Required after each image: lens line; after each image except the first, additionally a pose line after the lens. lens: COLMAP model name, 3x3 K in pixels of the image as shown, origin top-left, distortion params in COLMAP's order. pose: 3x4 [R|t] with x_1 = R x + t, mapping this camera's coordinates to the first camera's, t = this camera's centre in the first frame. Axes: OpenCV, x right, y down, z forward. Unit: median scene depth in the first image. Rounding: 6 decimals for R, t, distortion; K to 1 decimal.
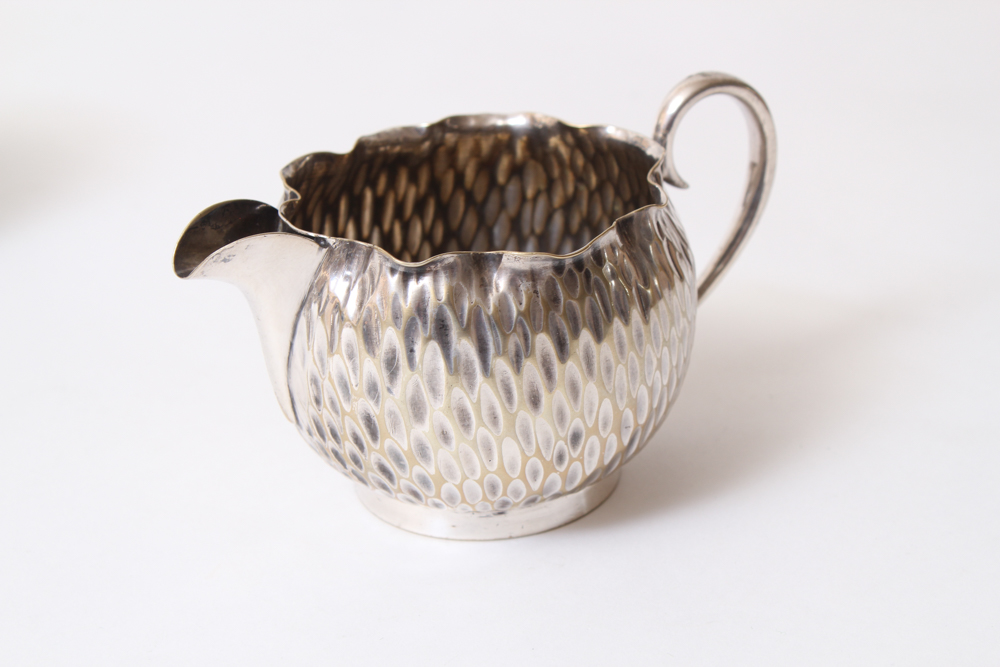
lens RADIAL K [[2347.0, 0, 500.0], [0, 2347.0, 333.5], [0, 0, 1]] dist [0.013693, 0.067937]
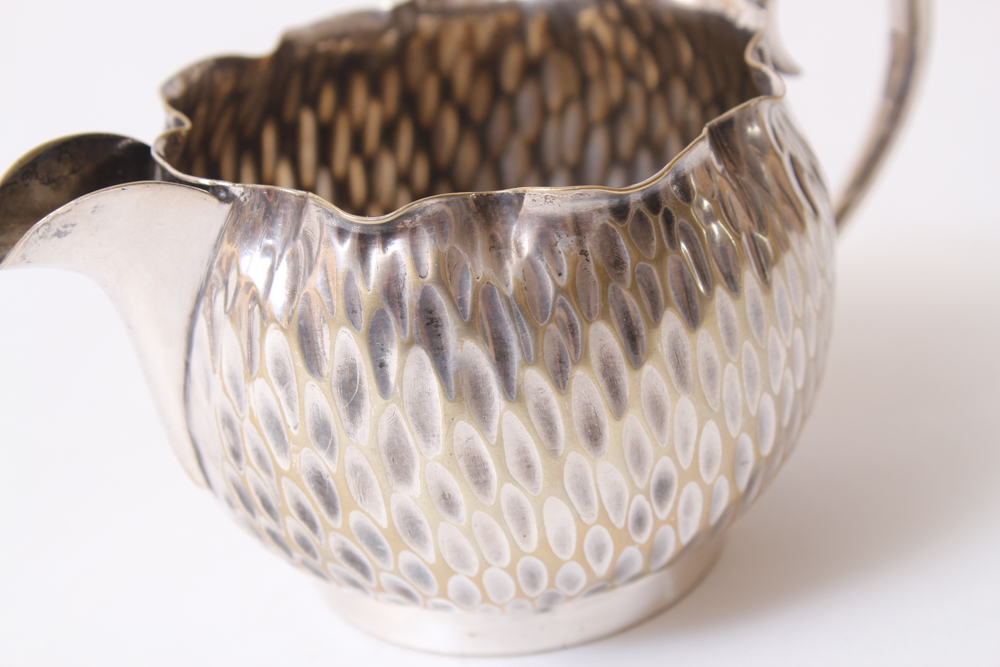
lens RADIAL K [[2286.6, 0, 500.0], [0, 2286.6, 333.5], [0, 0, 1]] dist [0.060905, 0.146854]
pose [[0.997832, -0.065730, -0.003375, -0.005163], [0.065780, 0.997675, 0.017839, -0.008829], [0.002195, -0.018022, 0.999835, 0.410431]]
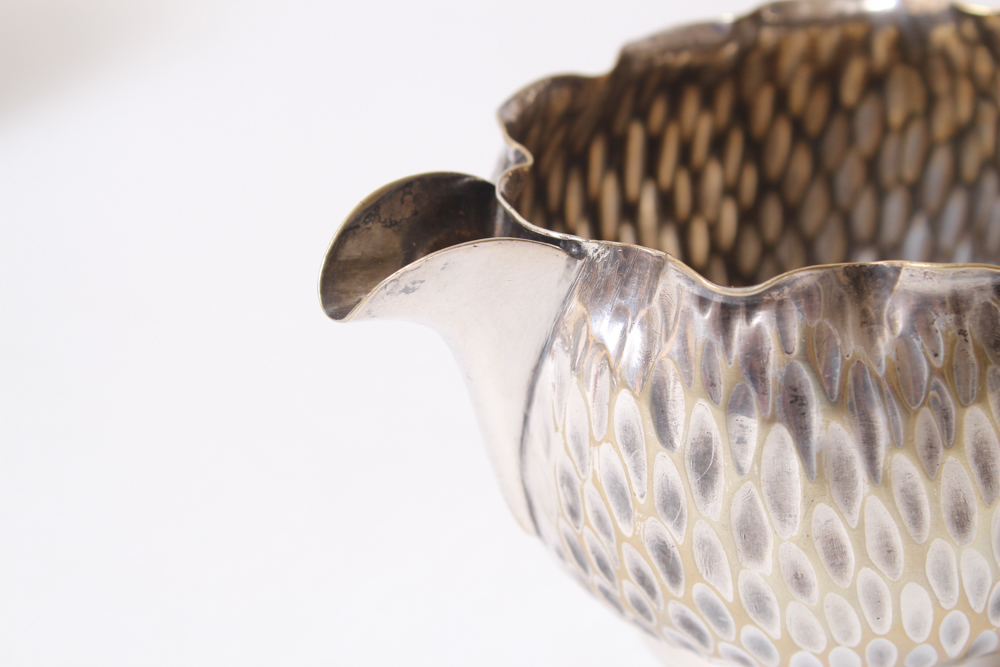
lens RADIAL K [[2286.6, 0, 500.0], [0, 2286.6, 333.5], [0, 0, 1]] dist [0.060905, 0.146854]
pose [[0.995537, -0.026650, -0.090528, -0.043617], [0.034032, 0.996132, 0.081009, -0.063711], [0.088019, -0.083729, 0.992594, 0.440011]]
